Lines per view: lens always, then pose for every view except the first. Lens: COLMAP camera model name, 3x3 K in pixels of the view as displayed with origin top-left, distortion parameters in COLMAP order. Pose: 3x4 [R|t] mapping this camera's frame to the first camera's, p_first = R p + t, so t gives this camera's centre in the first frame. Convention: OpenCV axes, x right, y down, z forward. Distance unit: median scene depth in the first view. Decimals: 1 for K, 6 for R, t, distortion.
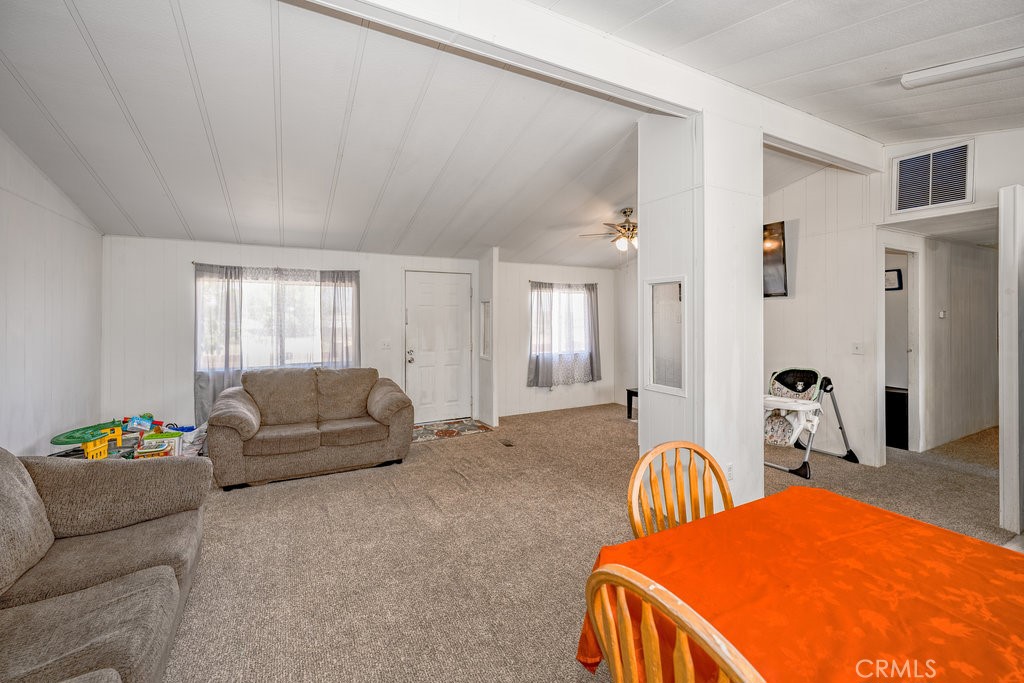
lens RADIAL K [[420.4, 0, 515.3], [0, 420.4, 315.6], [0, 0, 1]] dist [0.001796, 0.000355]
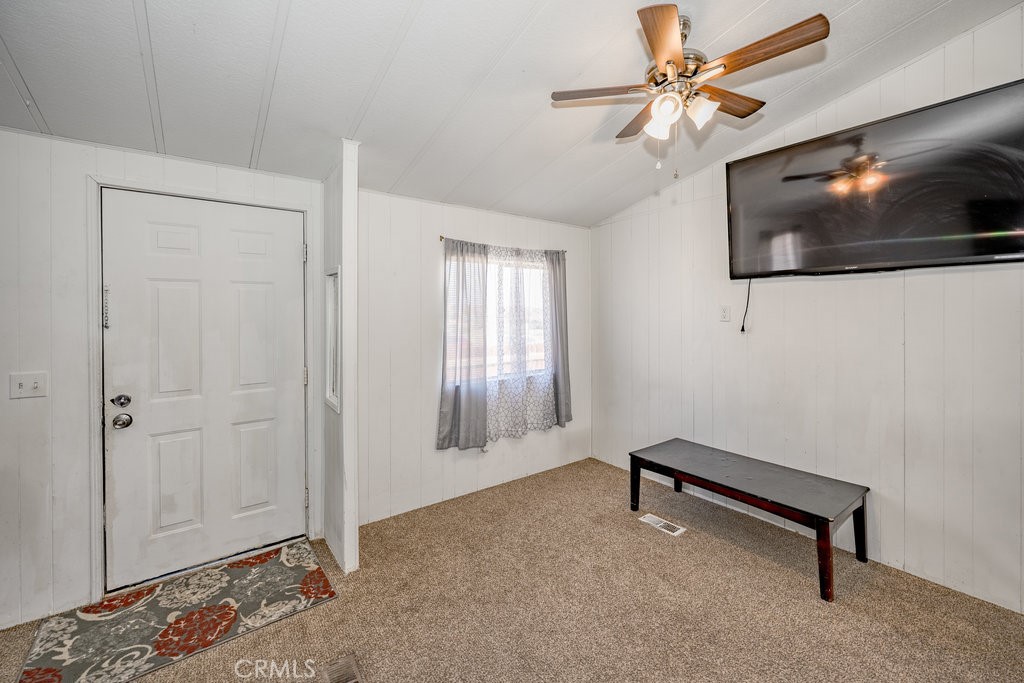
lens RADIAL K [[420.4, 0, 515.3], [0, 420.4, 315.6], [0, 0, 1]] dist [0.001796, 0.000355]
pose [[0.986703, -0.001154, 0.162530, 0.038428], [-0.000786, 0.999929, 0.011870, 0.003899], [-0.162533, -0.011840, 0.986632, 0.478794]]
